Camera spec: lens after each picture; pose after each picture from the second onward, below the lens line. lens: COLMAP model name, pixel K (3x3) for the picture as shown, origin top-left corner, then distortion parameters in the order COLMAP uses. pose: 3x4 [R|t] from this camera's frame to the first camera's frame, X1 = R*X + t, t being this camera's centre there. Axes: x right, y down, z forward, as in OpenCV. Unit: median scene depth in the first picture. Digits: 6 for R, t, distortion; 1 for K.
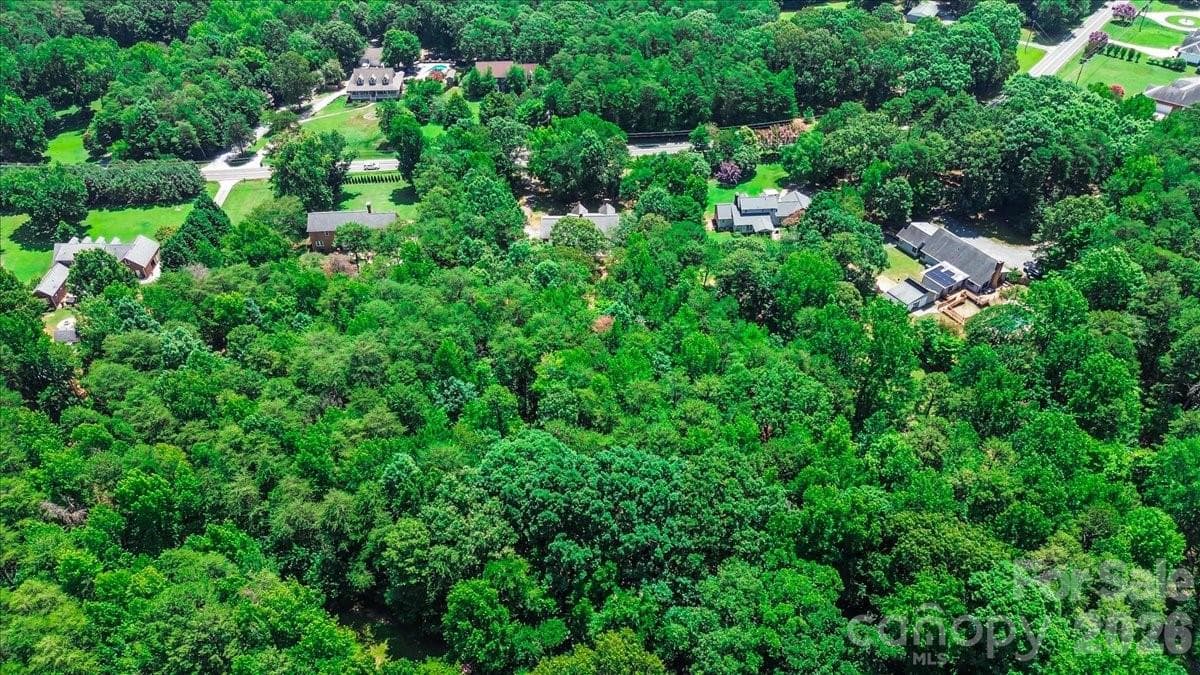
lens RADIAL K [[851.5, 0, 598.1], [0, 851.5, 330.4], [0, 0, 1]] dist [0.063342, -0.058010]
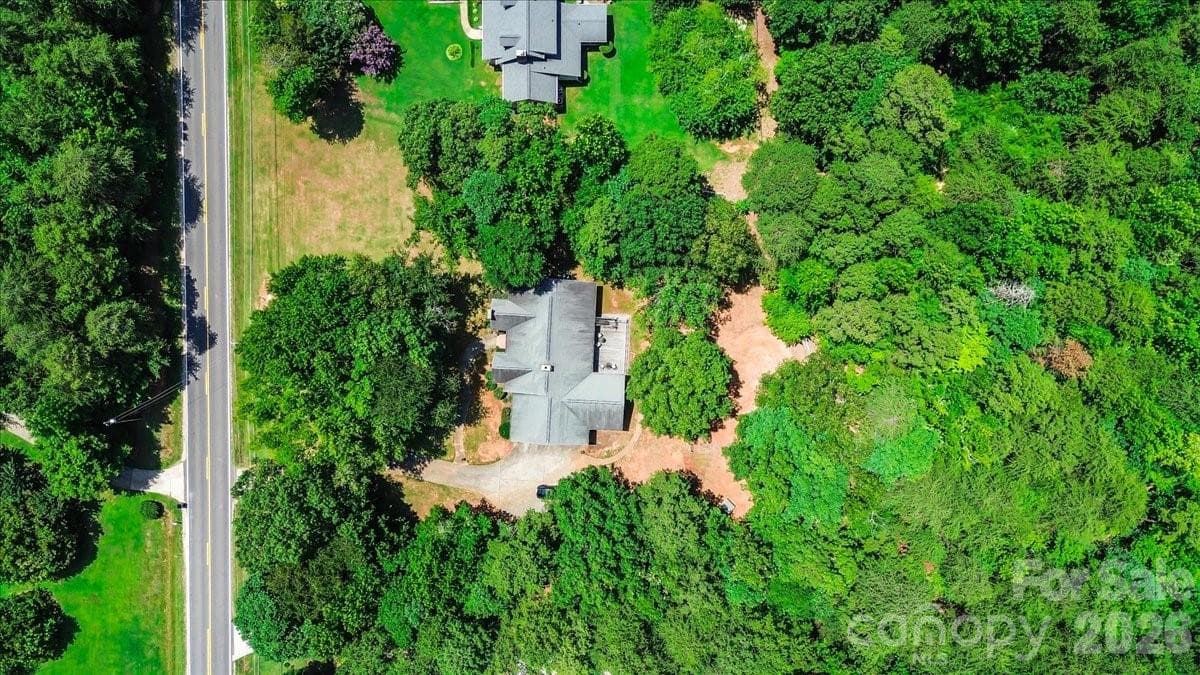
lens RADIAL K [[851.5, 0, 598.1], [0, 851.5, 330.4], [0, 0, 1]] dist [0.063342, -0.058010]
pose [[0.066089, -0.997771, 0.009267, 0.000107], [0.638733, 0.049439, 0.767838, -0.487810], [-0.766585, -0.044827, 0.640577, 0.615632]]
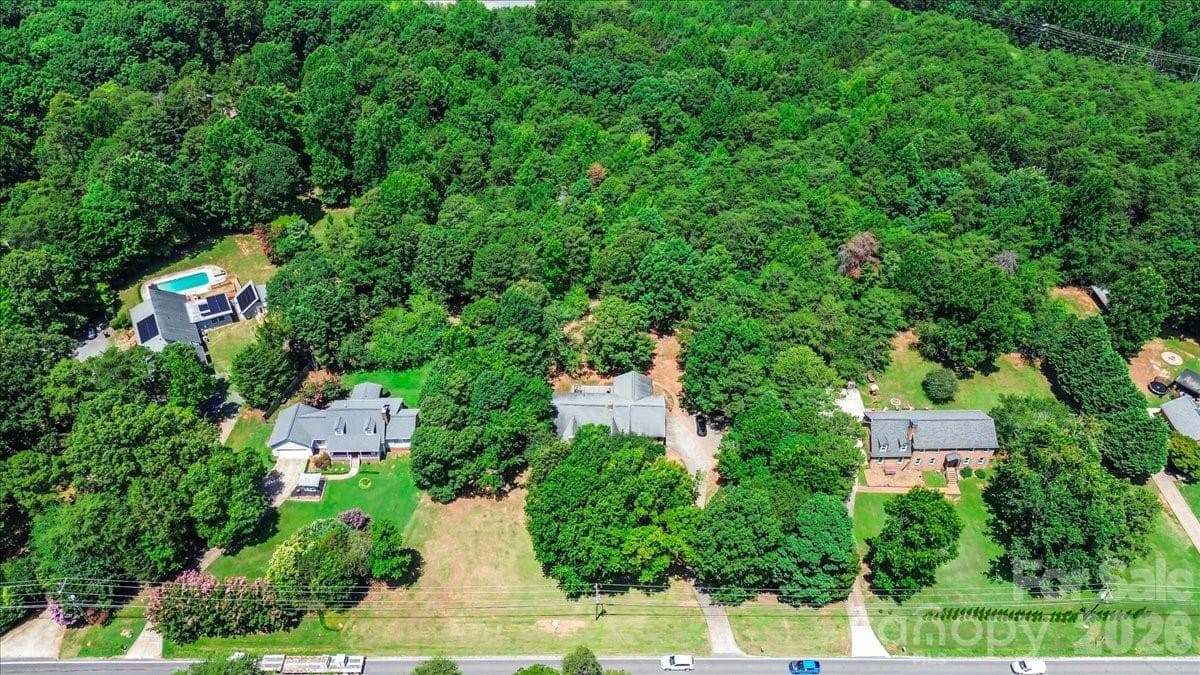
lens RADIAL K [[851.5, 0, 598.1], [0, 851.5, 330.4], [0, 0, 1]] dist [0.063342, -0.058010]
pose [[-0.998954, -0.034339, 0.030200, -0.027879], [0.024216, 0.162980, 0.986332, -0.818123], [-0.038792, 0.986032, -0.161978, 1.004503]]
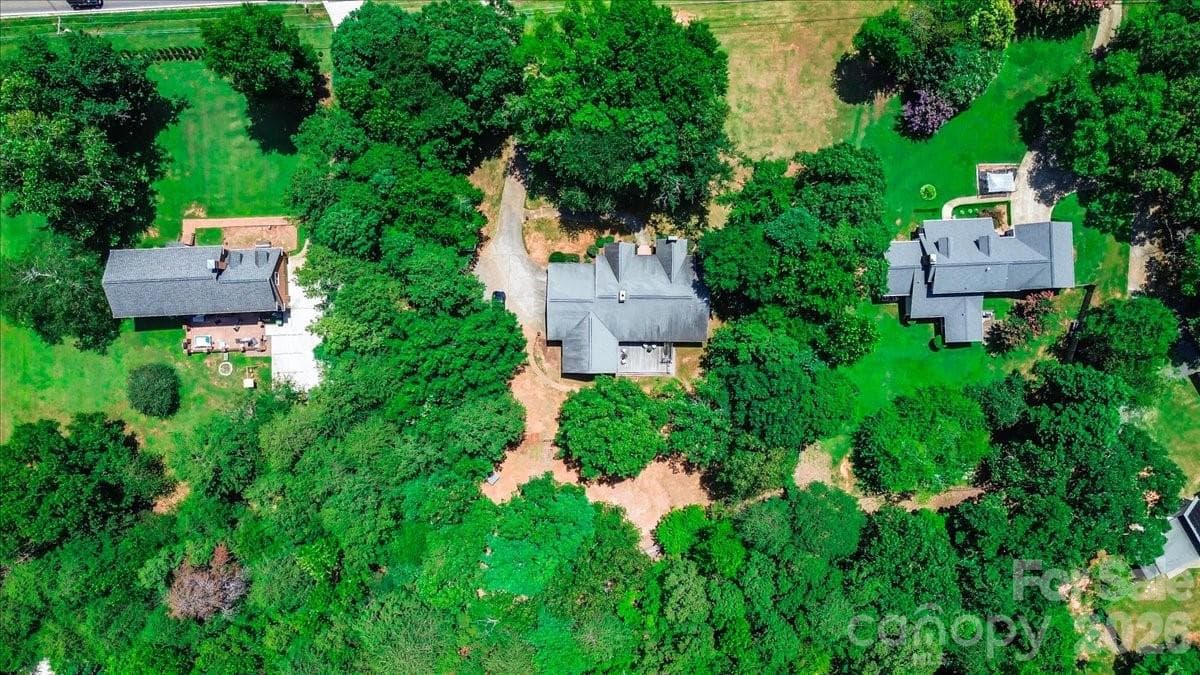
lens RADIAL K [[851.5, 0, 598.1], [0, 851.5, 330.4], [0, 0, 1]] dist [0.063342, -0.058010]
pose [[0.999641, 0.026780, -0.001270, -0.032145], [-0.016129, 0.638552, 0.769409, -0.501050], [0.021416, -0.769112, 0.638755, 0.616081]]
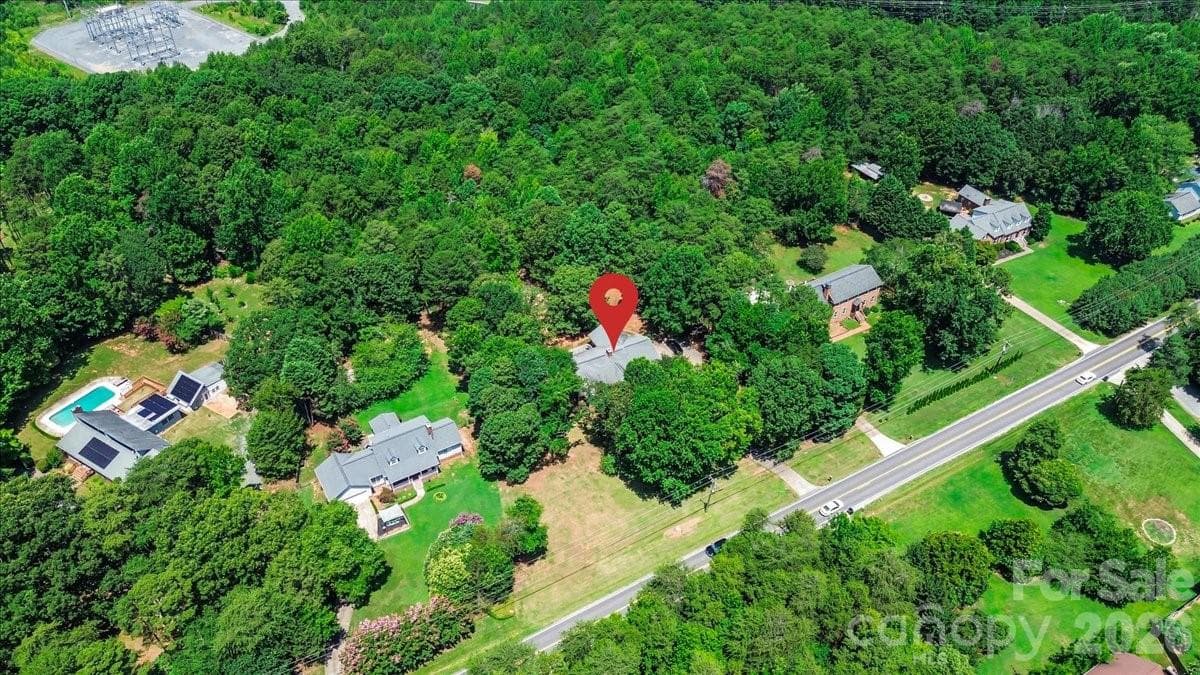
lens RADIAL K [[851.5, 0, 598.1], [0, 851.5, 330.4], [0, 0, 1]] dist [0.063342, -0.058010]
pose [[-0.889326, 0.283898, -0.358470, 0.258971], [-0.296807, 0.237971, 0.924811, -0.839872], [0.347858, 0.928855, -0.127370, 1.027777]]
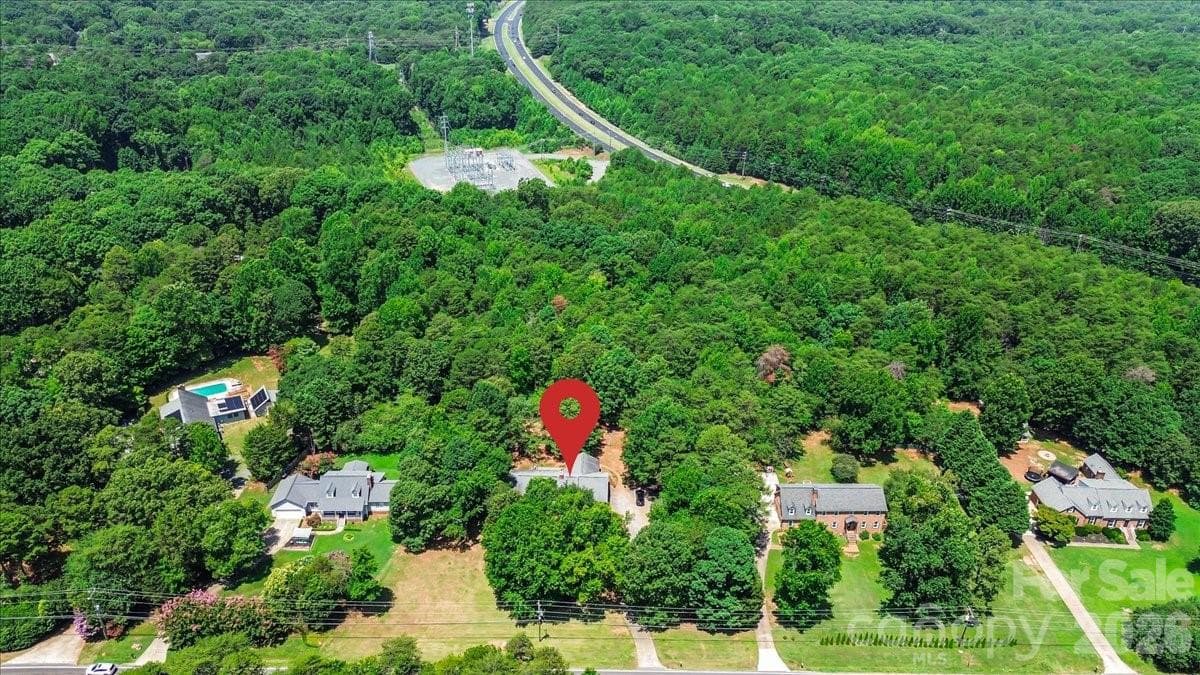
lens RADIAL K [[851.5, 0, 598.1], [0, 851.5, 330.4], [0, 0, 1]] dist [0.063342, -0.058010]
pose [[-0.998987, -0.030973, 0.032638, -0.076403], [0.017847, 0.393109, 0.919319, -0.932264], [-0.041305, 0.918970, -0.392158, 1.142561]]
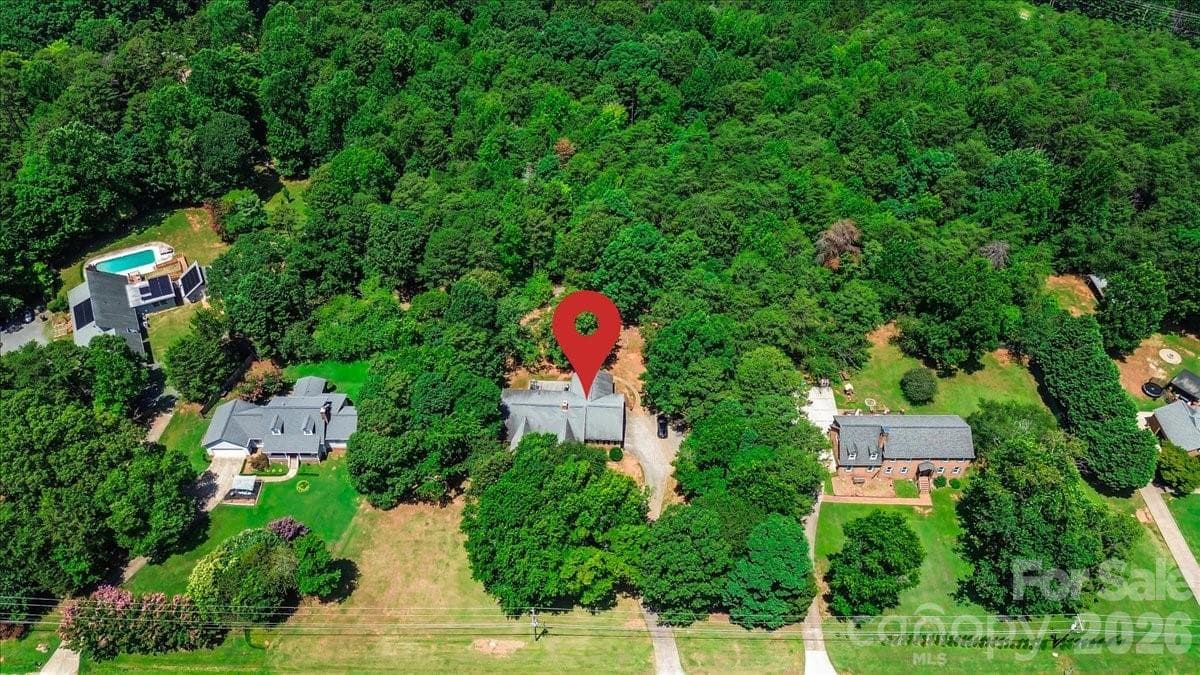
lens RADIAL K [[851.5, 0, 598.1], [0, 851.5, 330.4], [0, 0, 1]] dist [0.063342, -0.058010]
pose [[-0.997873, -0.049485, 0.042429, -0.069182], [0.037310, 0.100124, 0.994275, -0.780792], [-0.053450, 0.993744, -0.098065, 0.957479]]
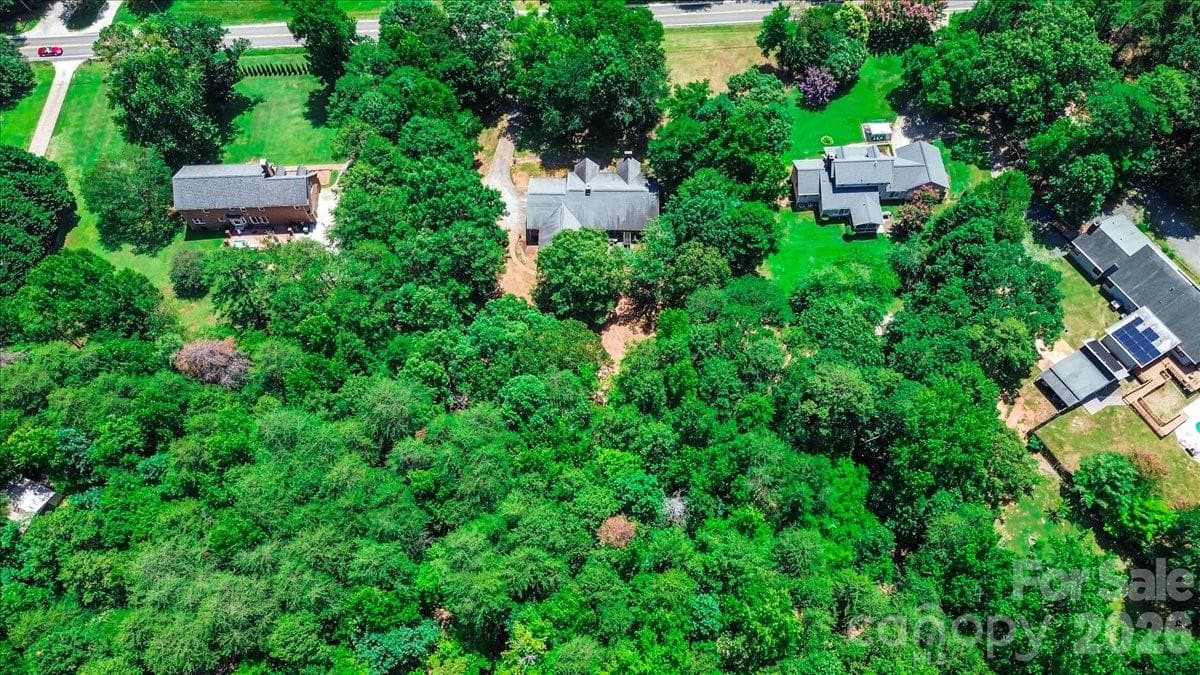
lens RADIAL K [[851.5, 0, 598.1], [0, 851.5, 330.4], [0, 0, 1]] dist [0.063342, -0.058010]
pose [[0.999635, 0.023815, -0.012775, -0.001387], [-0.017044, 0.922404, 0.385850, -0.274178], [0.020973, -0.385491, 0.922473, 0.336949]]
